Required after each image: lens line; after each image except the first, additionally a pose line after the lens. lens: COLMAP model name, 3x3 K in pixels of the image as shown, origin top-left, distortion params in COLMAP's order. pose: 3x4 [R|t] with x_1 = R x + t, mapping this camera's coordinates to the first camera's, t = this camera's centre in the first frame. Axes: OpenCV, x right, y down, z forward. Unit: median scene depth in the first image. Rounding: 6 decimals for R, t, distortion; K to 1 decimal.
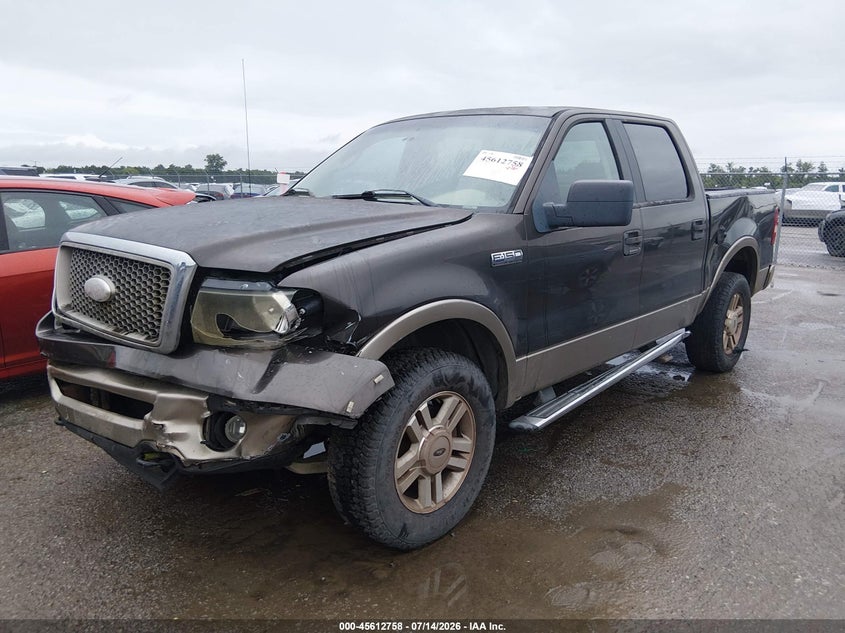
lens RADIAL K [[562.4, 0, 422.5], [0, 562.4, 316.5], [0, 0, 1]] dist [0.011950, -0.001004]
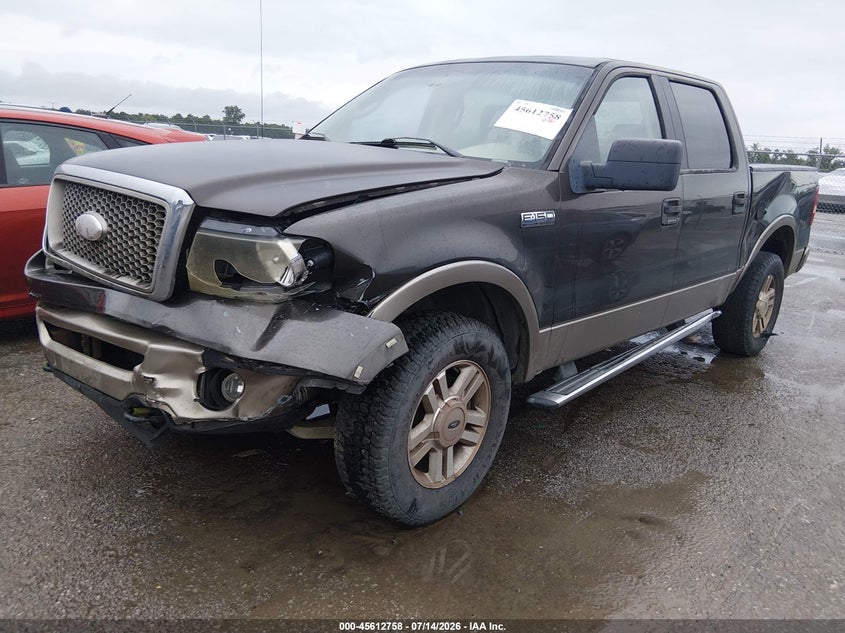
lens RADIAL K [[534.5, 0, 422.5], [0, 534.5, 316.5], [0, 0, 1]] dist [0.001417, 0.000786]
pose [[0.998253, 0.058323, -0.009410, -0.019446], [-0.057662, 0.996555, 0.059605, 0.013172], [0.012854, -0.058958, 0.998178, 0.129601]]
